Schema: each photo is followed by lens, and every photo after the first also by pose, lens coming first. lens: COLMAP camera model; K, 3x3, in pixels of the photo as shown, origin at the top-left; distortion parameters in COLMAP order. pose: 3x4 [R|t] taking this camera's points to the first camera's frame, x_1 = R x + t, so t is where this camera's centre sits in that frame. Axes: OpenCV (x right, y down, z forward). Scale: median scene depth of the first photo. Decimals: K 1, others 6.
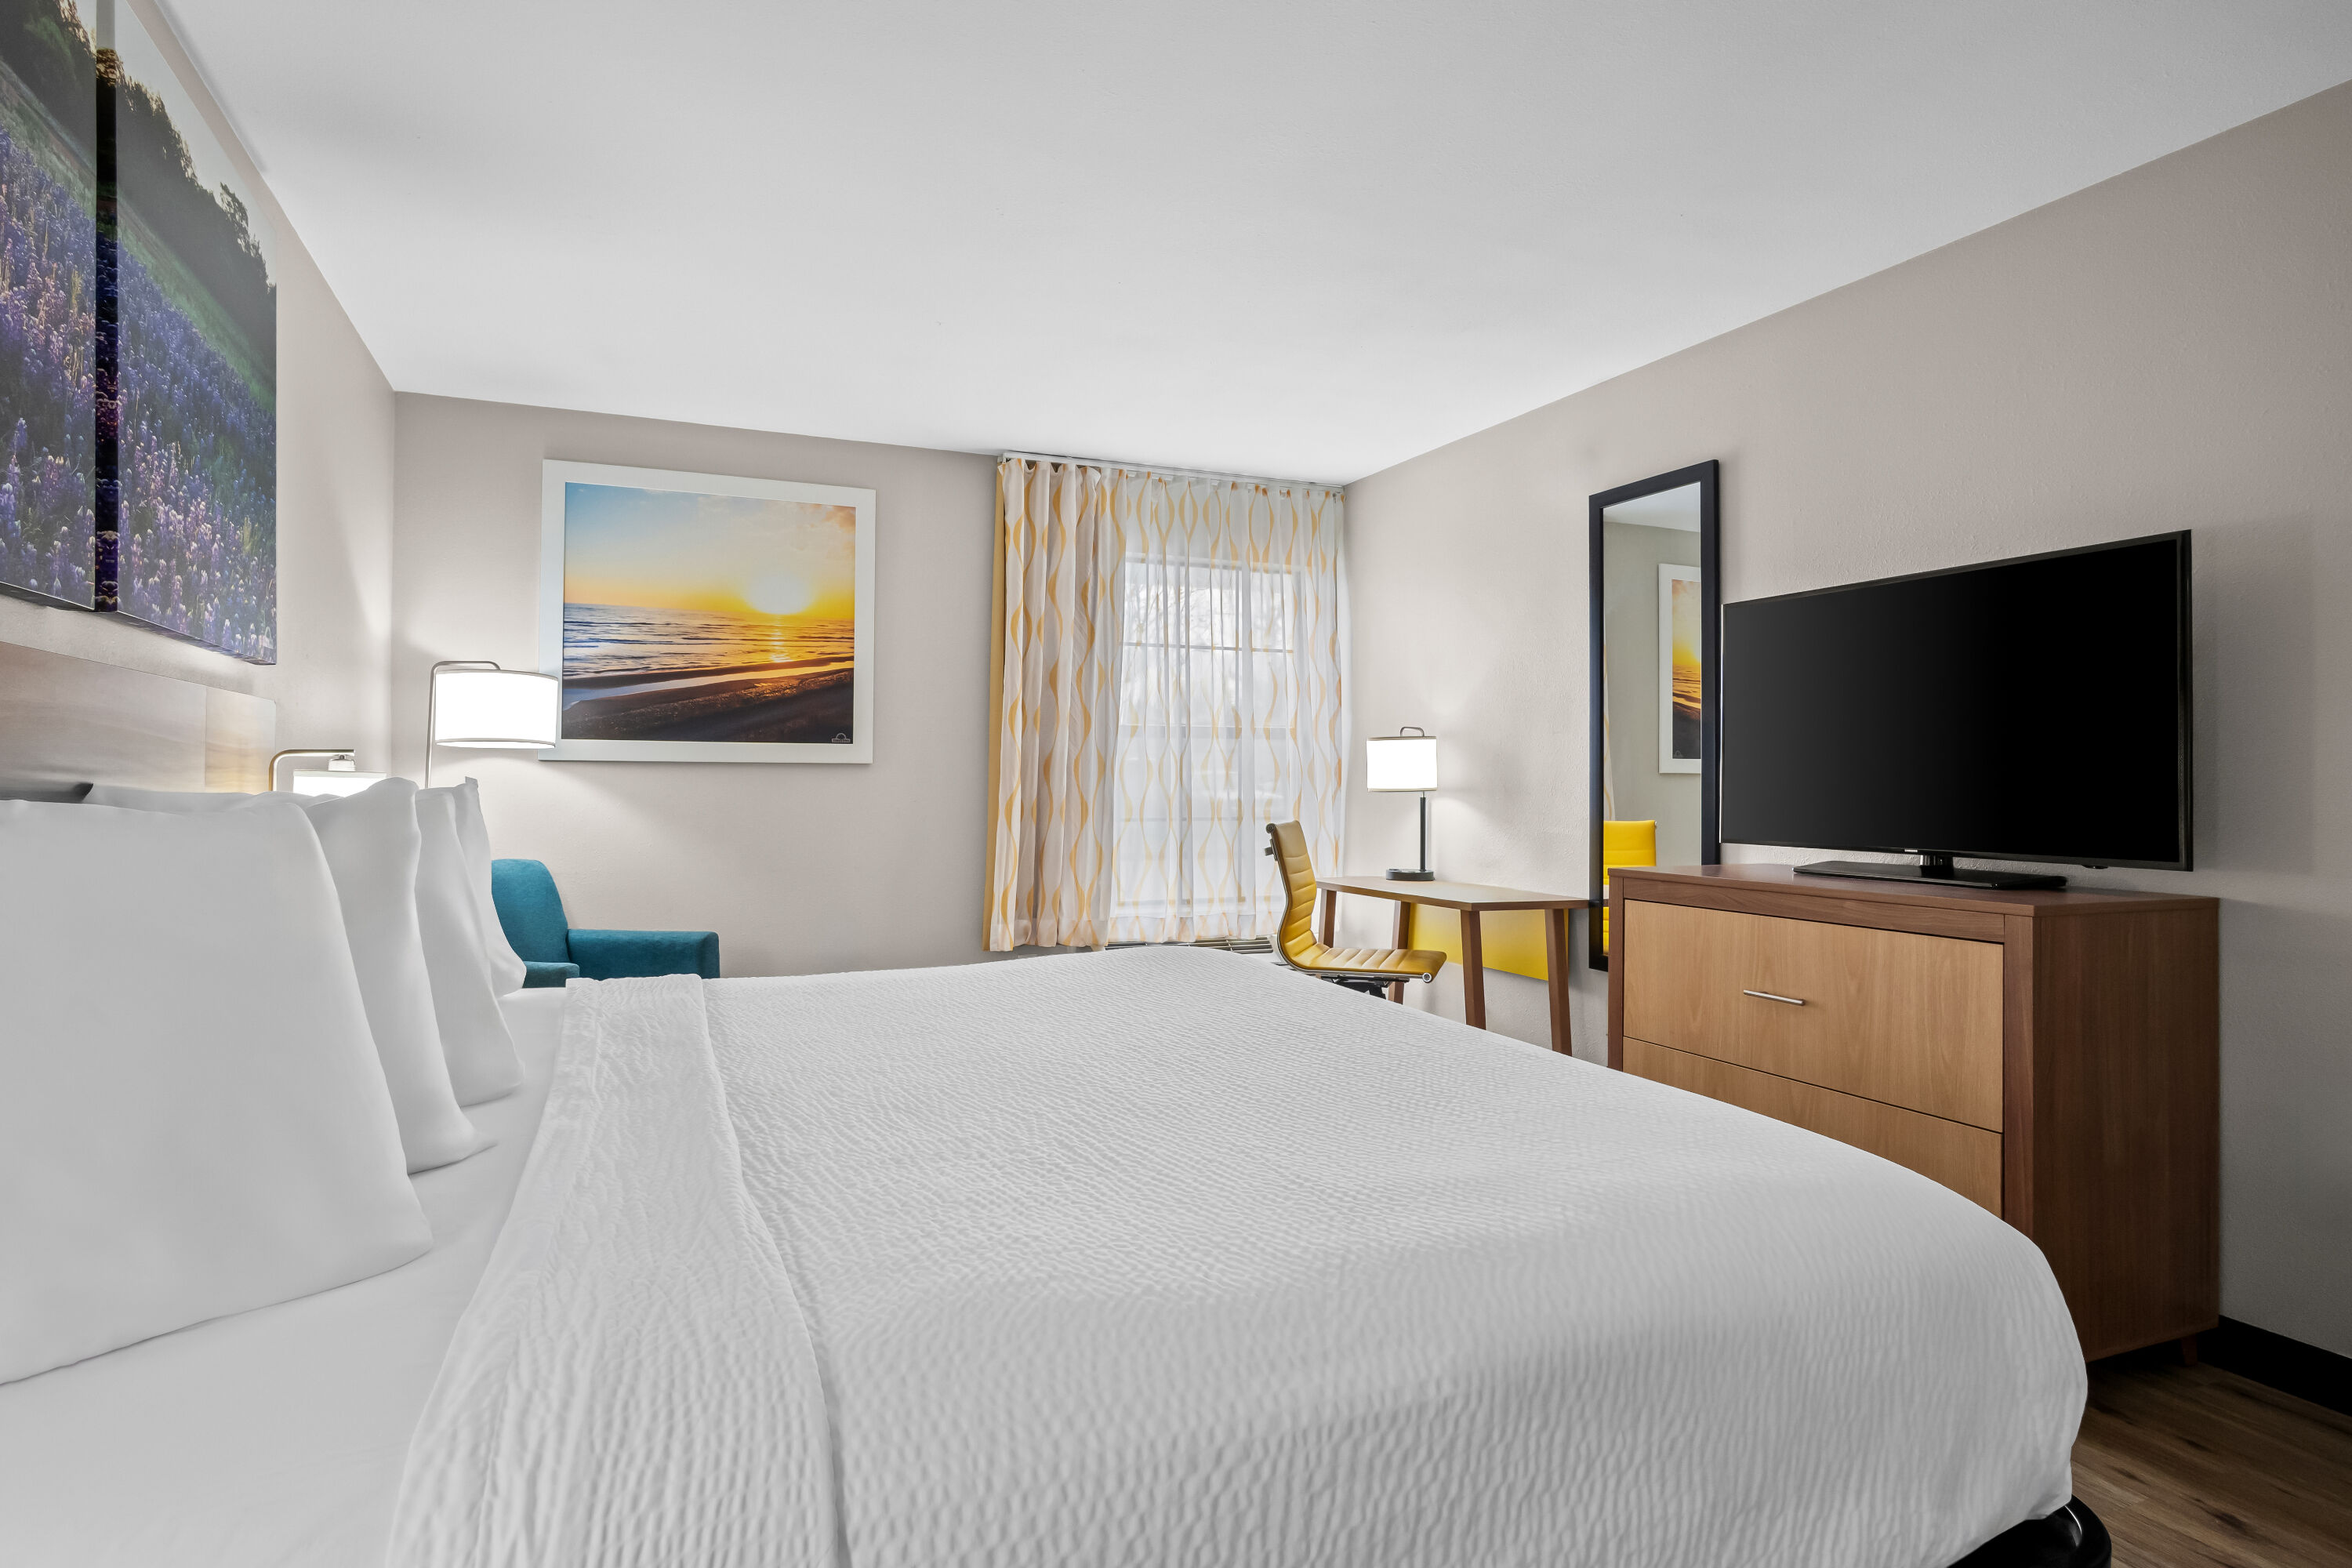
lens RADIAL K [[1183.5, 0, 1140.0], [0, 1183.5, 767.5], [0, 0, 1]] dist [0.006503, 0.007989]
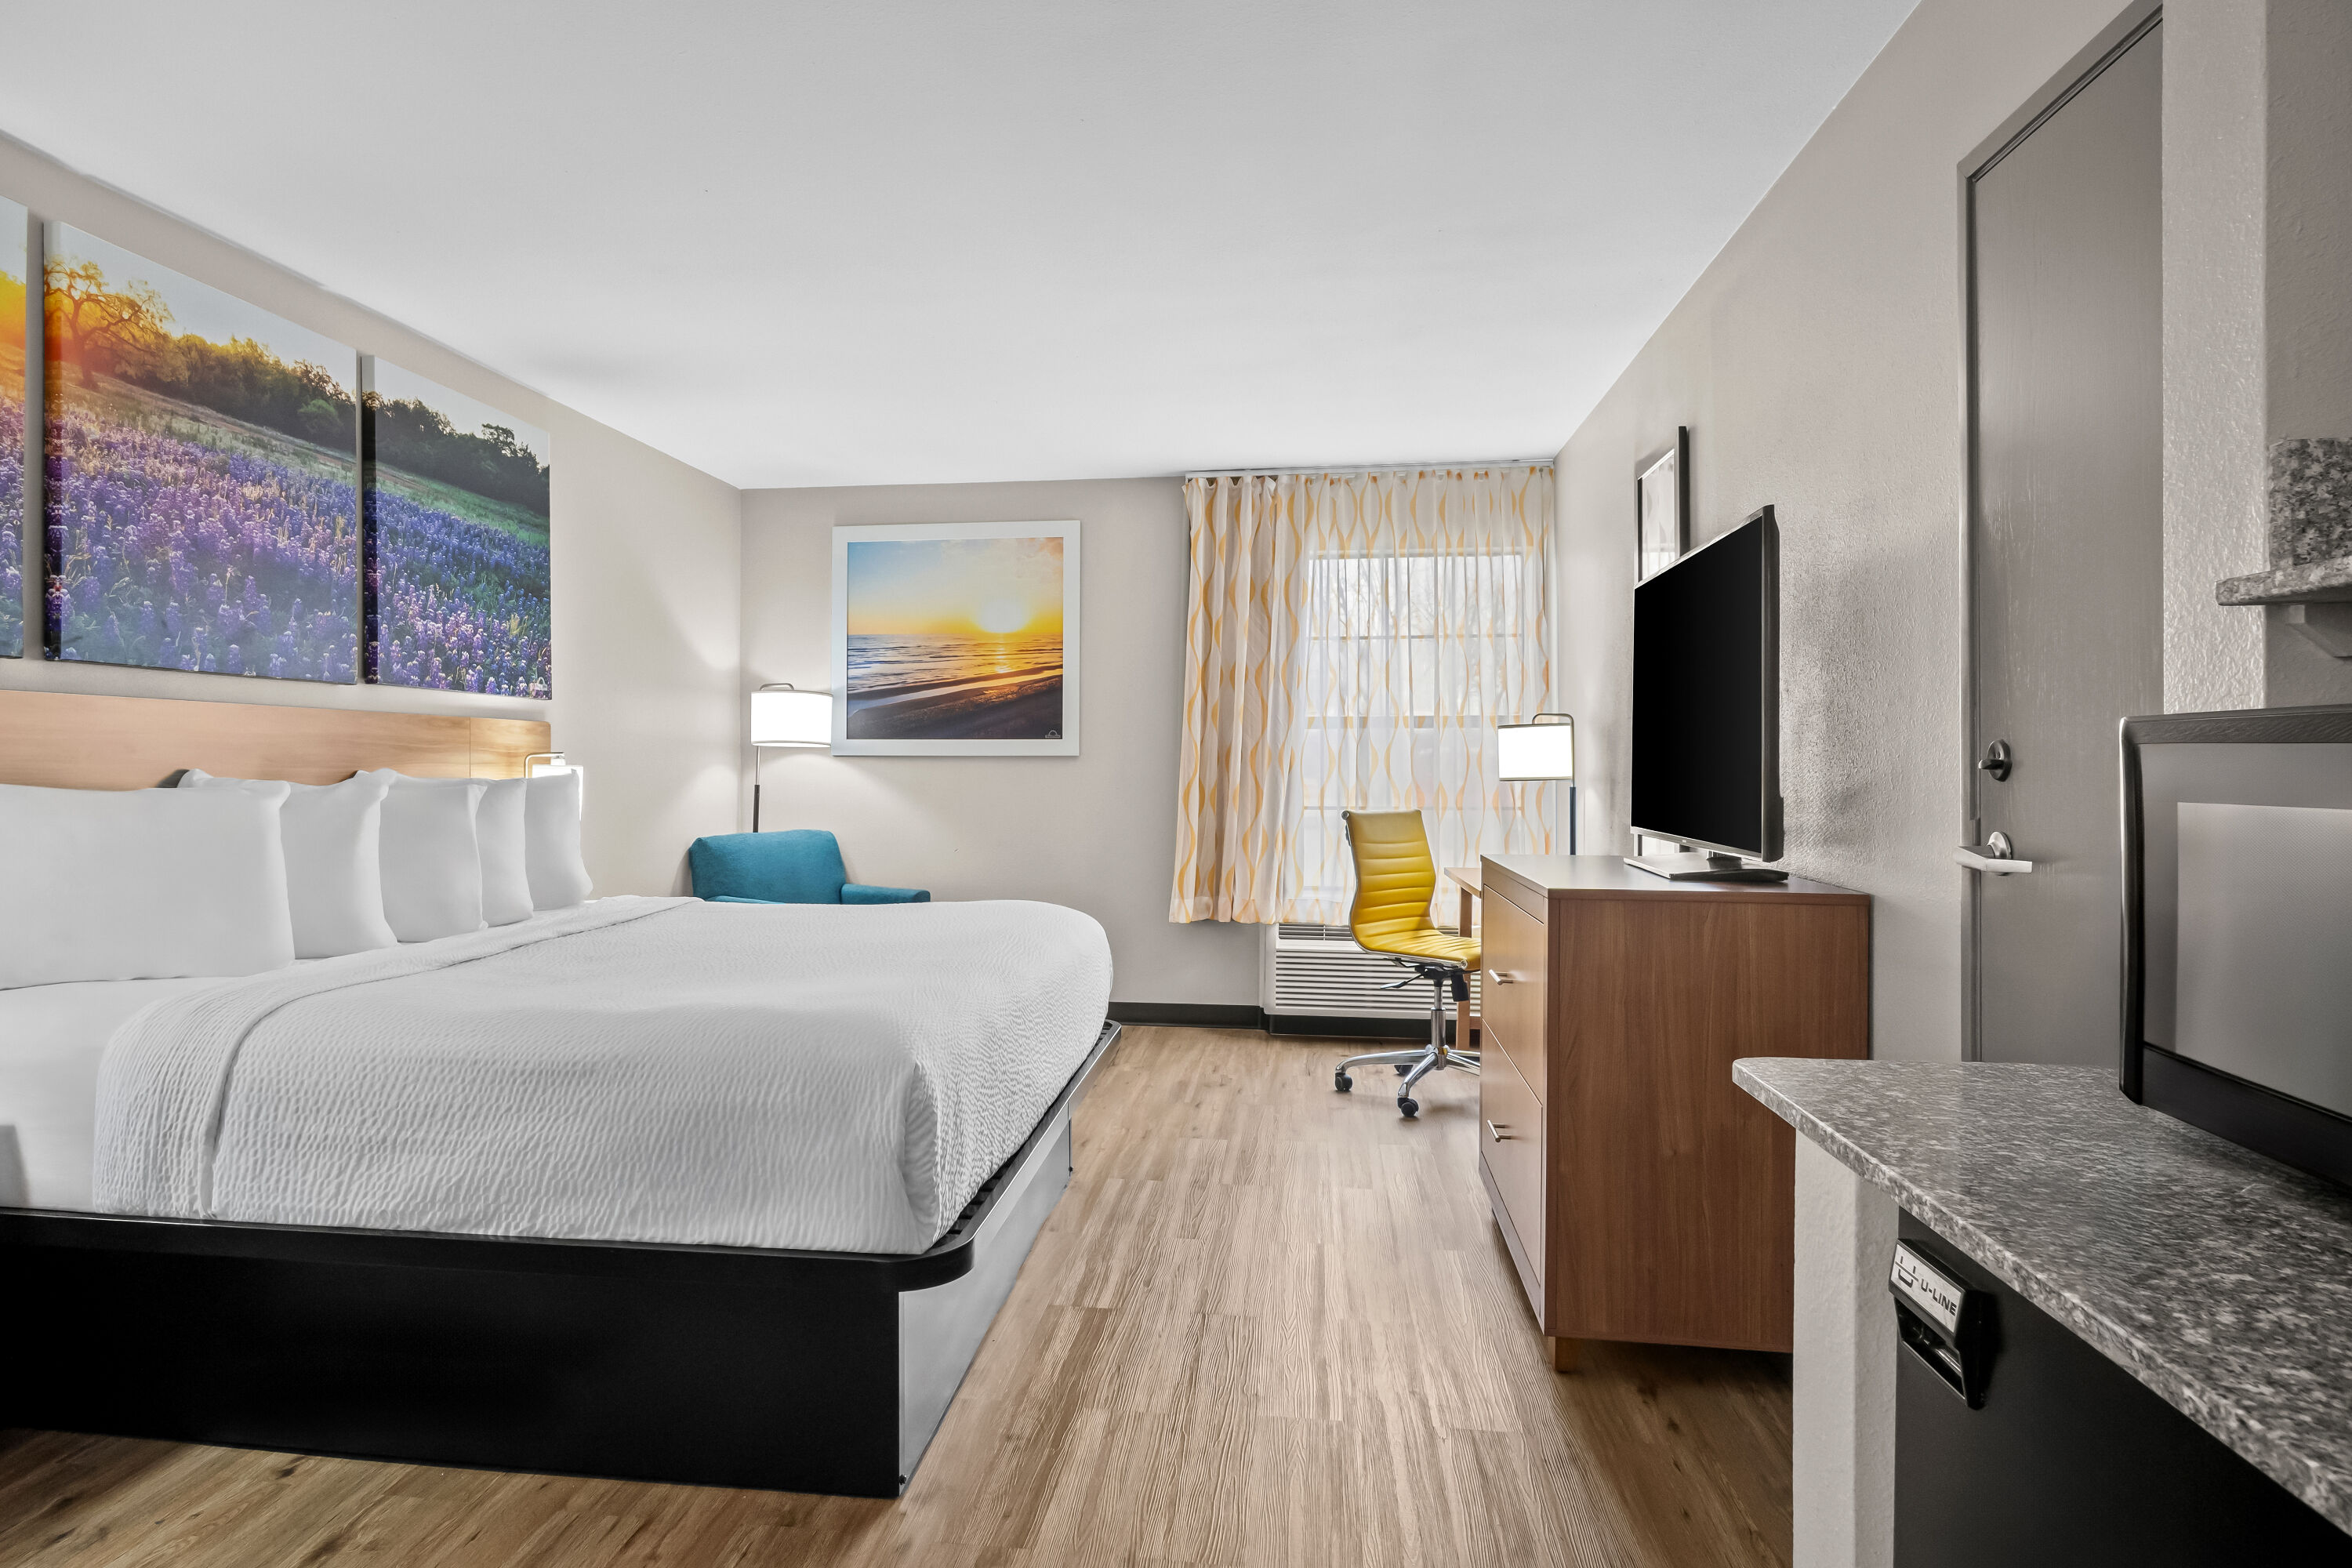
lens RADIAL K [[1305.2, 0, 1198.6], [0, 1305.2, 792.0], [0, 0, 1]] dist [-0.028471, -0.007395]
pose [[0.872517, 0.008476, -0.488511, 0.555722], [0.005565, 0.999612, 0.027284, -0.002282], [0.488553, -0.026524, 0.872131, -0.070128]]
